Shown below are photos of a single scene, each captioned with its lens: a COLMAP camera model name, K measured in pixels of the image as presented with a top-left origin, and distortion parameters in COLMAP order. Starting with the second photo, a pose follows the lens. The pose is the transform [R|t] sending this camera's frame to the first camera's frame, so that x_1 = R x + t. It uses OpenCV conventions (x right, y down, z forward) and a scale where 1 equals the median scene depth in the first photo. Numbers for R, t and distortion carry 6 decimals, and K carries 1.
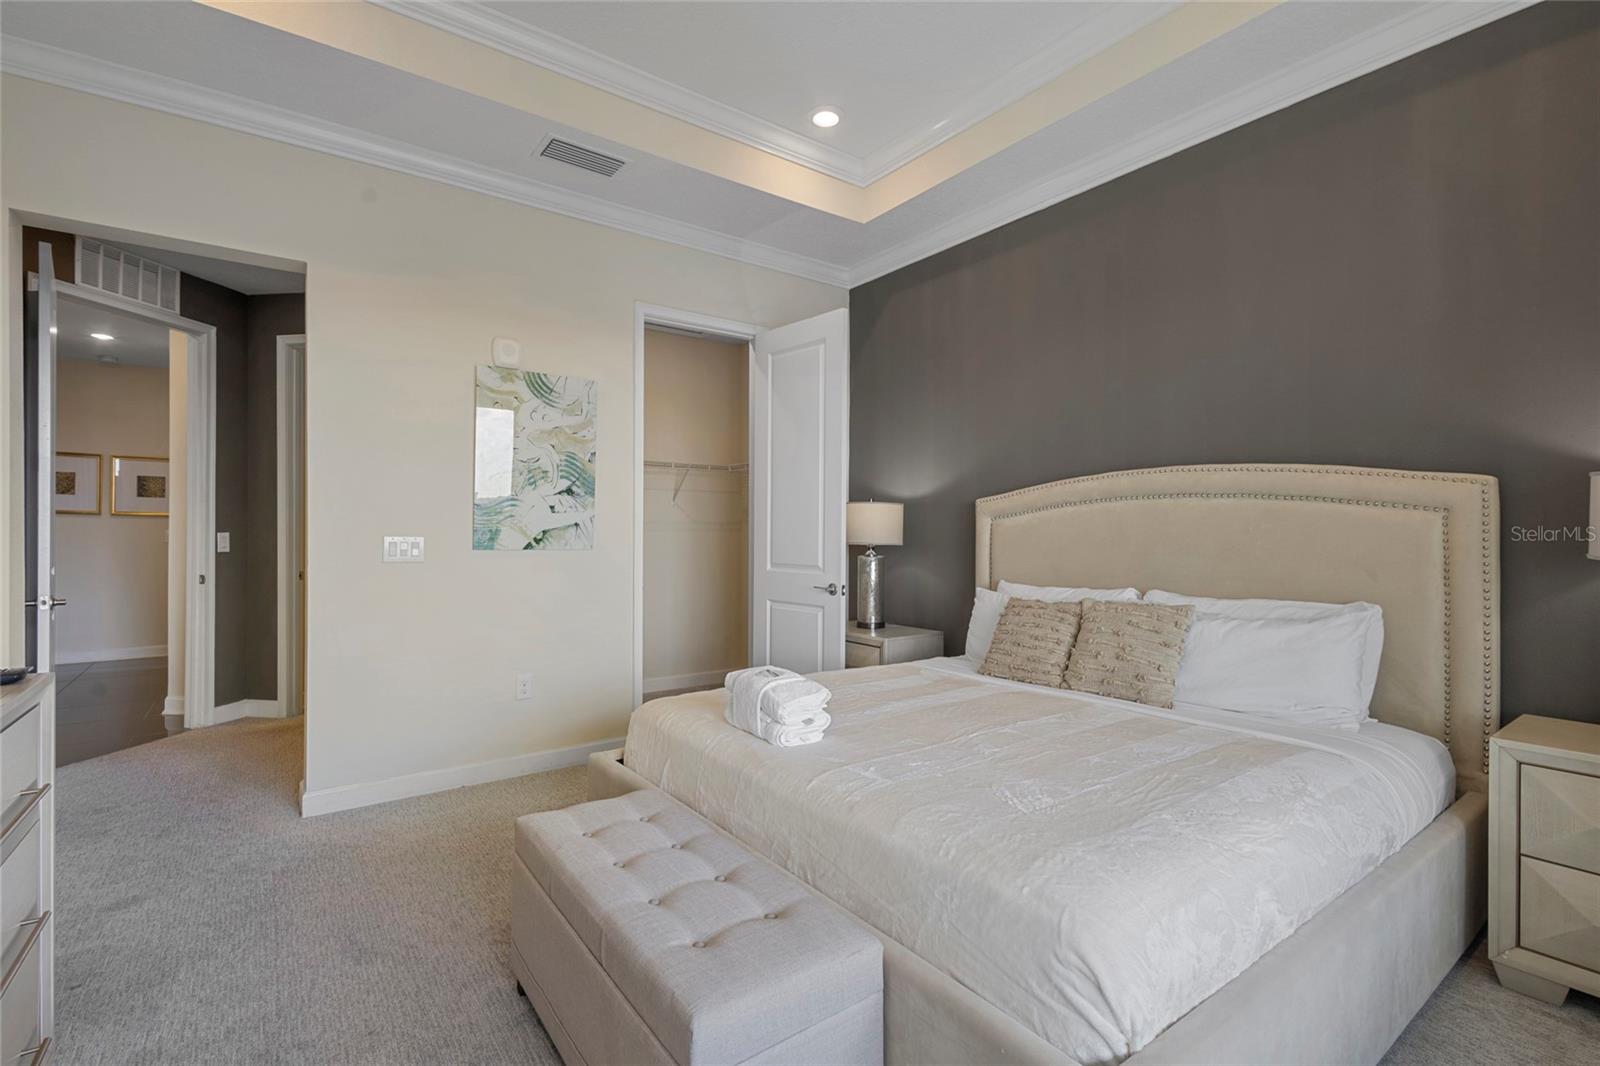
lens RADIAL K [[731.0, 0, 800.4], [0, 731.0, 530.9], [0, 0, 1]] dist [0.000364, -0.002455]
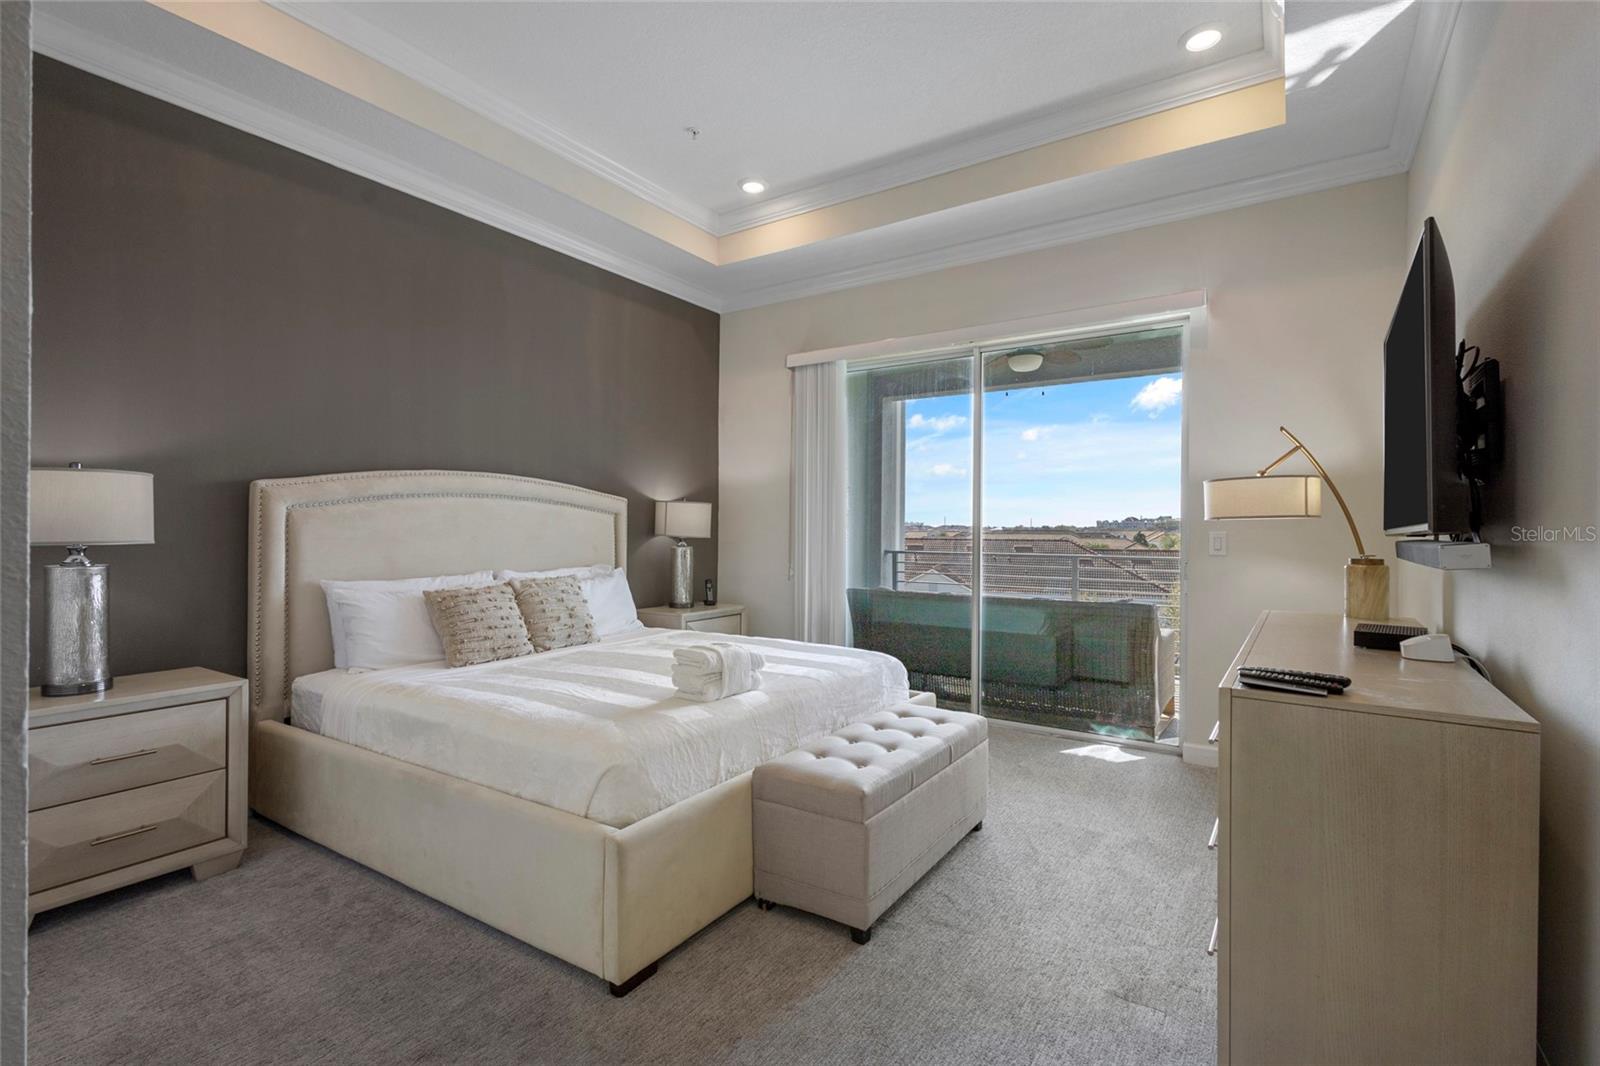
lens RADIAL K [[731.0, 0, 801.6], [0, 731.0, 529.1], [0, 0, 1]] dist [0.000364, -0.002455]
pose [[-0.340414, -0.011677, 0.940203, -0.831120], [-0.010369, 0.999909, 0.008664, -0.007175], [-0.940218, -0.006800, -0.340504, 0.872732]]
